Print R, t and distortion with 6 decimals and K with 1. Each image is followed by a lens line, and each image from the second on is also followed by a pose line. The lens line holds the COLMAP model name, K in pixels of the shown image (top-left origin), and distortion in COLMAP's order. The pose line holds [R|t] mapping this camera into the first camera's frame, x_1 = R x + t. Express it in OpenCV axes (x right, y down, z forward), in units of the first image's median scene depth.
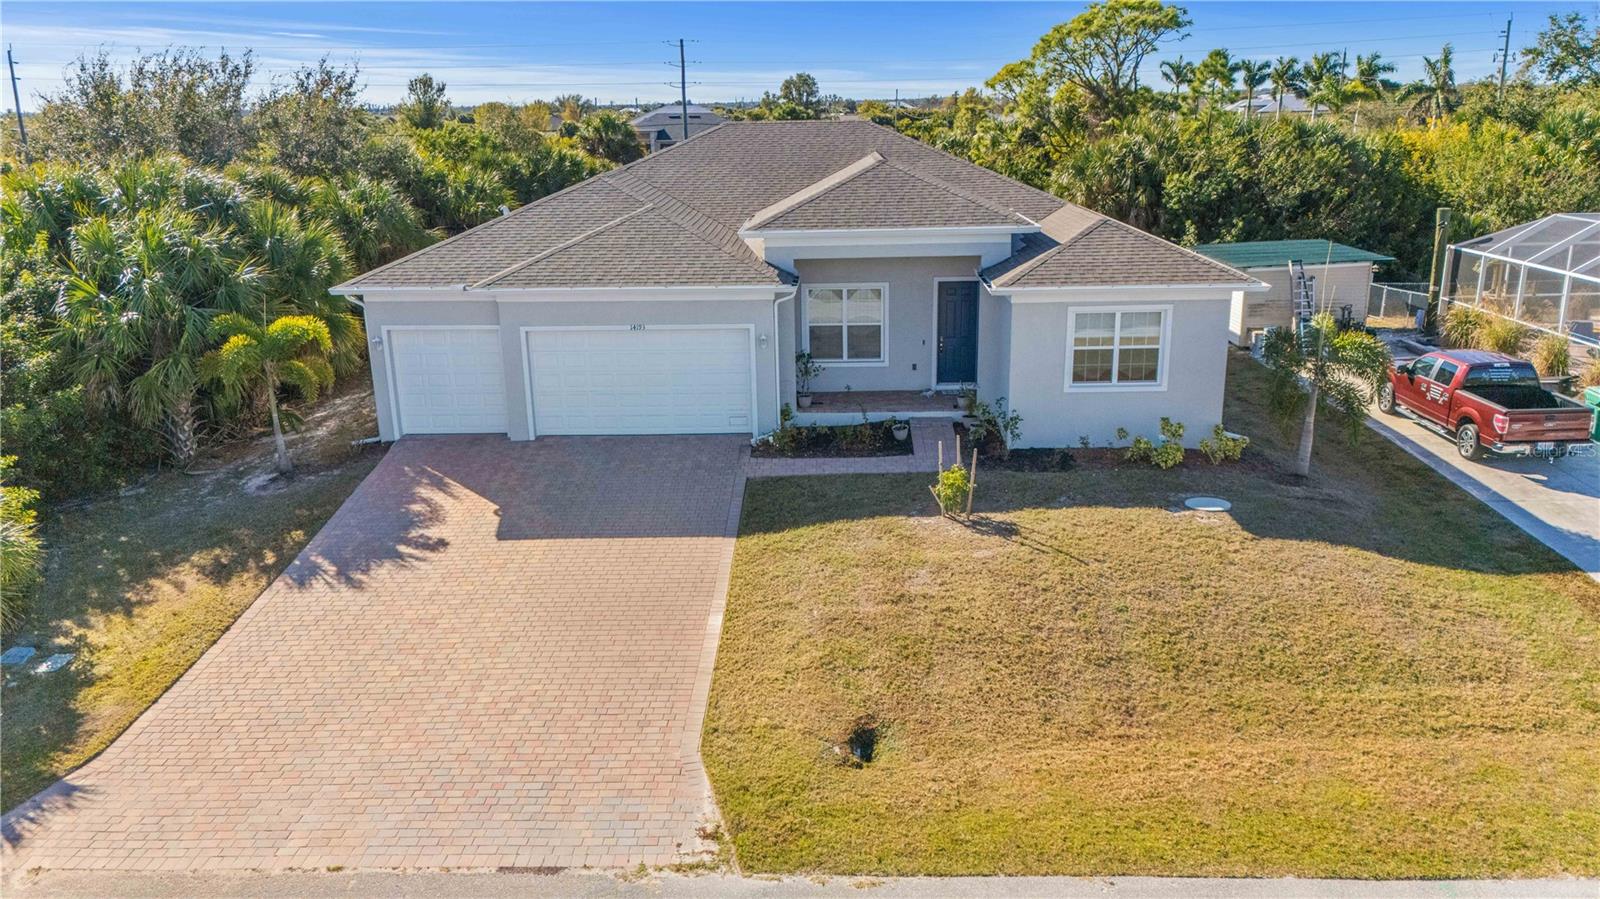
lens RADIAL K [[1133.2, 0, 798.9], [0, 1133.2, 478.1], [0, 0, 1]] dist [0.057992, -0.057850]
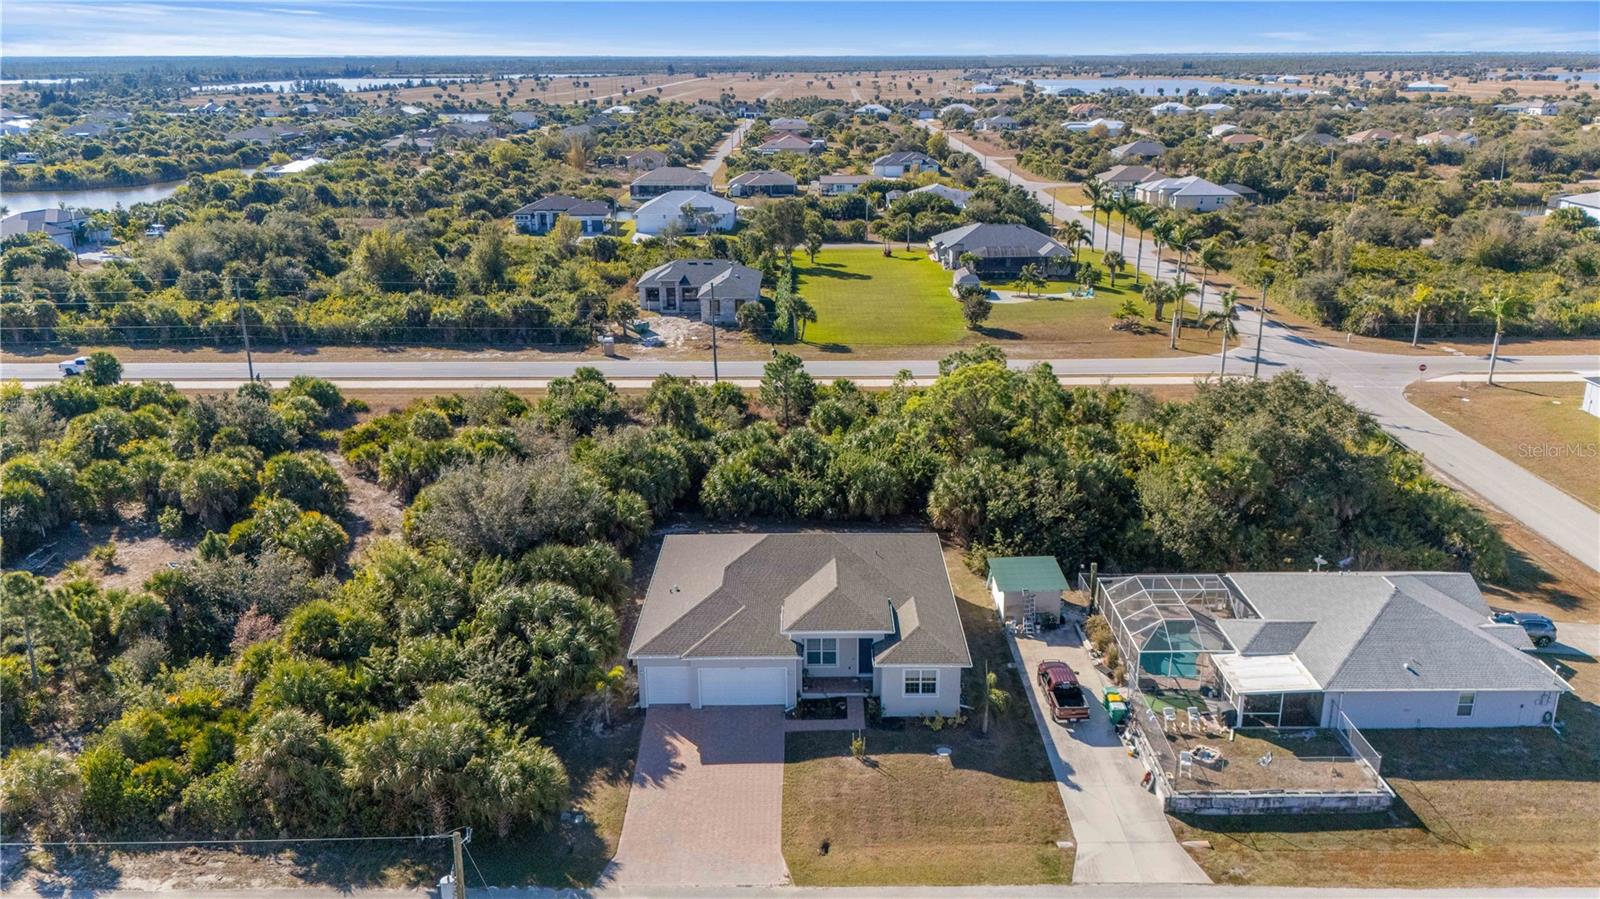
lens RADIAL K [[1155.4, 0, 800.0], [0, 1155.4, 449.5], [0, 0, 1]] dist [0.073918, -0.000167]
pose [[0.999853, -0.003614, 0.016746, -0.053750], [0.003237, 0.999743, 0.022447, -0.727867], [-0.016823, -0.022390, 0.999608, -1.745259]]
